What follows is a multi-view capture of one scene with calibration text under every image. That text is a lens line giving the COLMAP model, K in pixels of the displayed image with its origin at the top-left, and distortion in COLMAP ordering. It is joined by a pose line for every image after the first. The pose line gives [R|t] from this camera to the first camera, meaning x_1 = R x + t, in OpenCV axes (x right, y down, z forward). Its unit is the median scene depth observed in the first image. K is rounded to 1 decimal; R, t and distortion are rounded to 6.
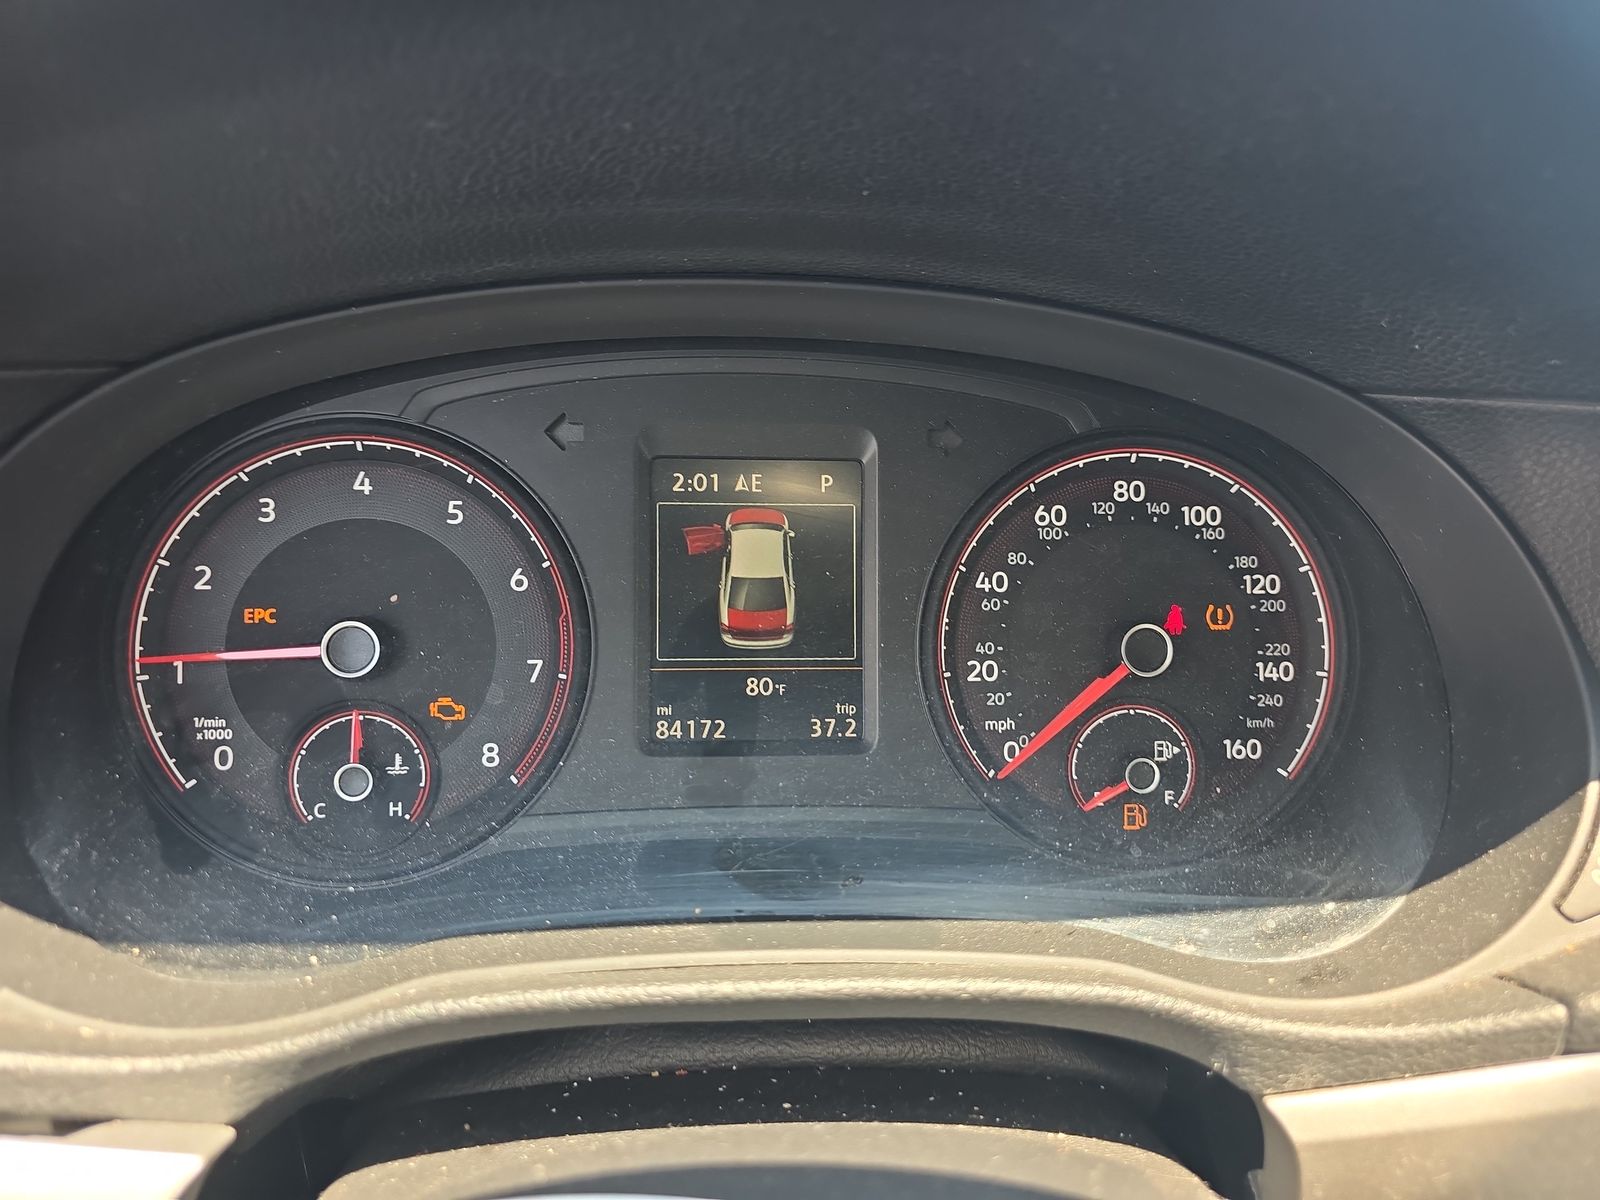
lens RADIAL K [[1082.3, 0, 800.8], [0, 1082.3, 601.1], [0, 0, 1]] dist [0.038574, -0.041727]
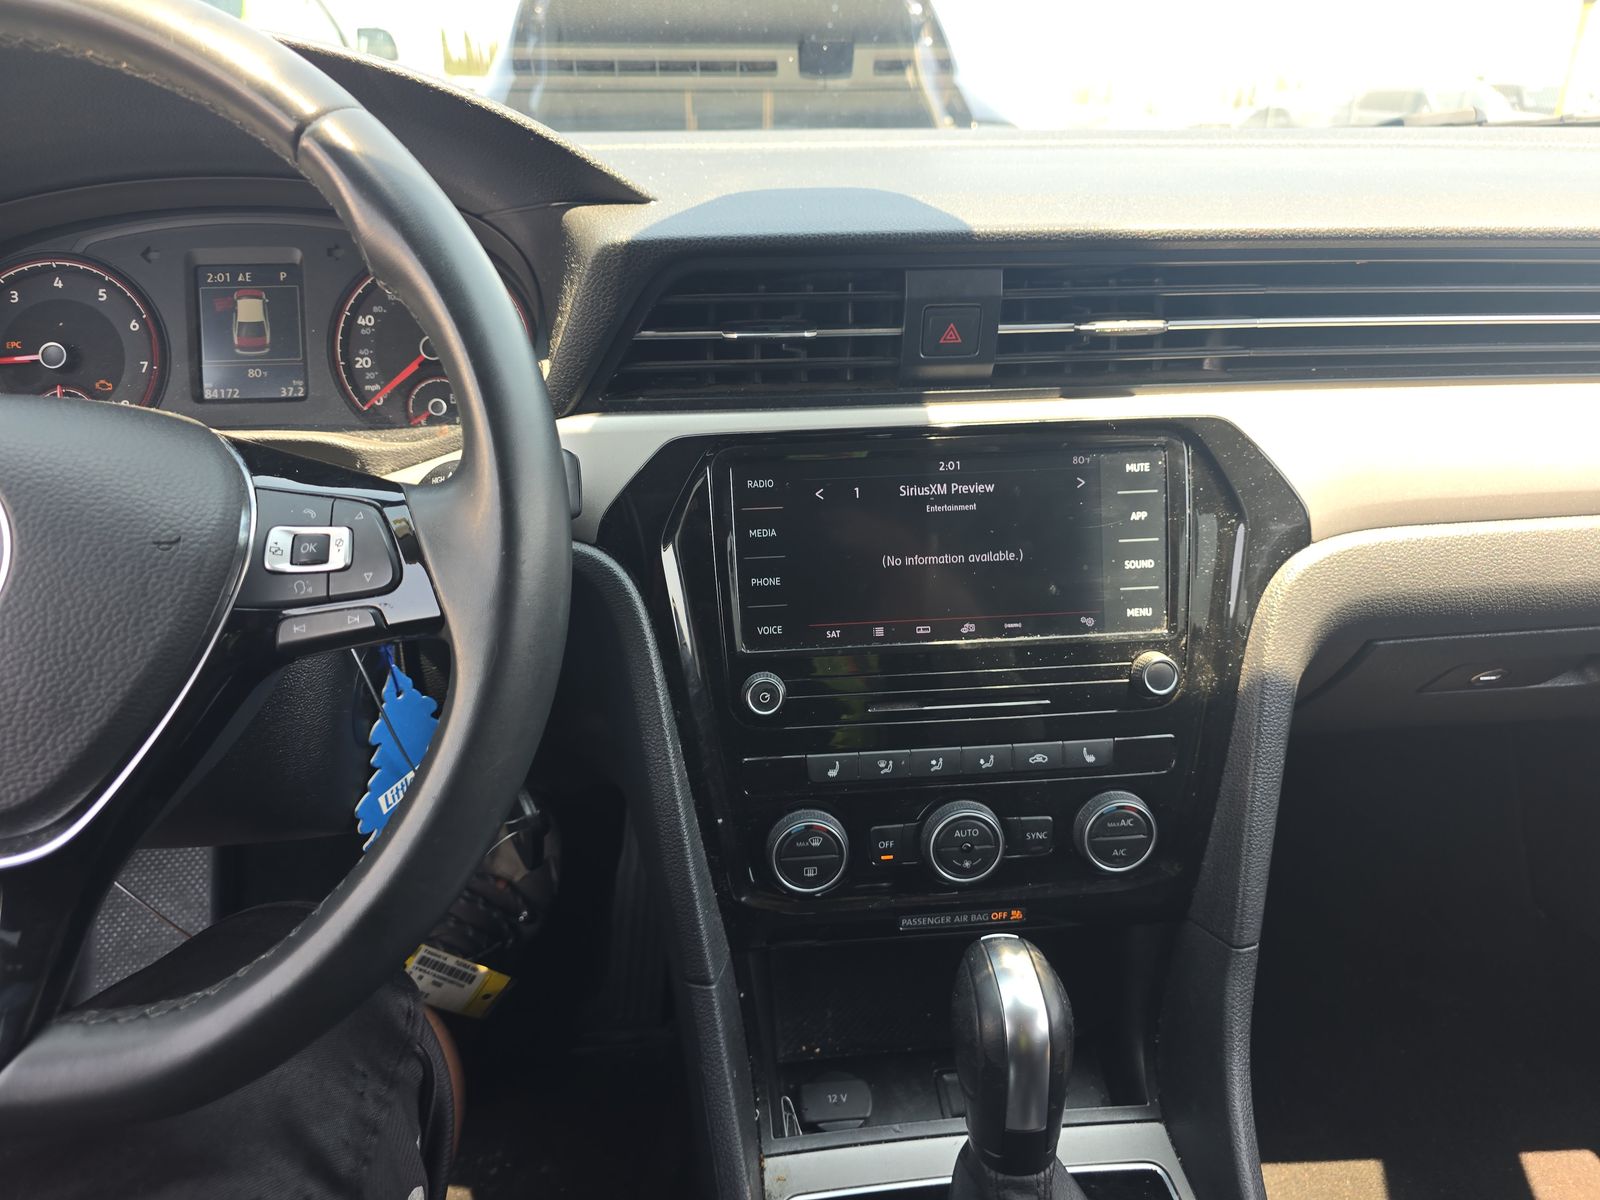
lens RADIAL K [[1082.3, 0, 808.8], [0, 1082.3, 594.6], [0, 0, 1]] dist [0.038574, -0.041727]
pose [[0.998884, -0.047241, 0.000090, 1.027935], [0.047202, 0.998126, 0.038939, 0.481133], [-0.001930, -0.038891, 0.999242, -1.162734]]
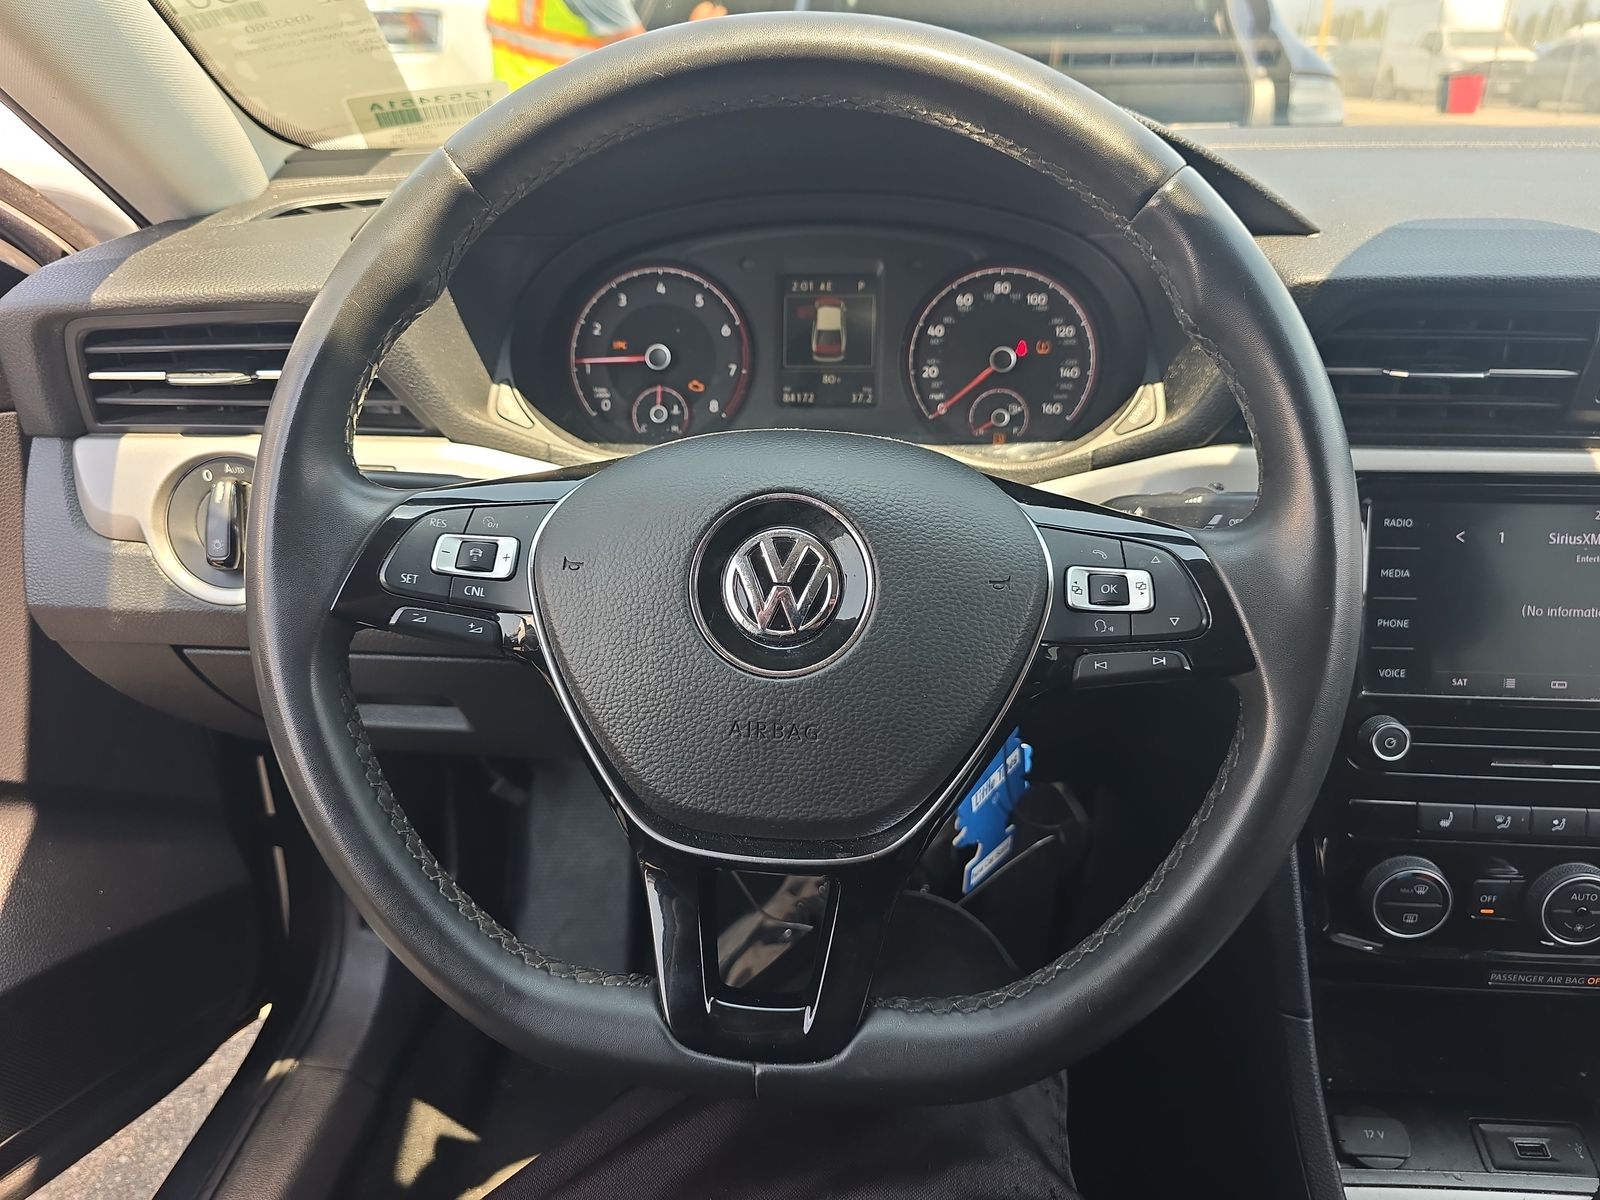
lens RADIAL K [[1082.3, 0, 799.5], [0, 1082.3, 596.6], [0, 0, 1]] dist [0.038574, -0.041727]
pose [[0.988313, 0.024834, -0.150400, 0.250290], [-0.013110, 0.996832, 0.078450, 0.353606], [0.151872, -0.075562, 0.985508, -1.260986]]
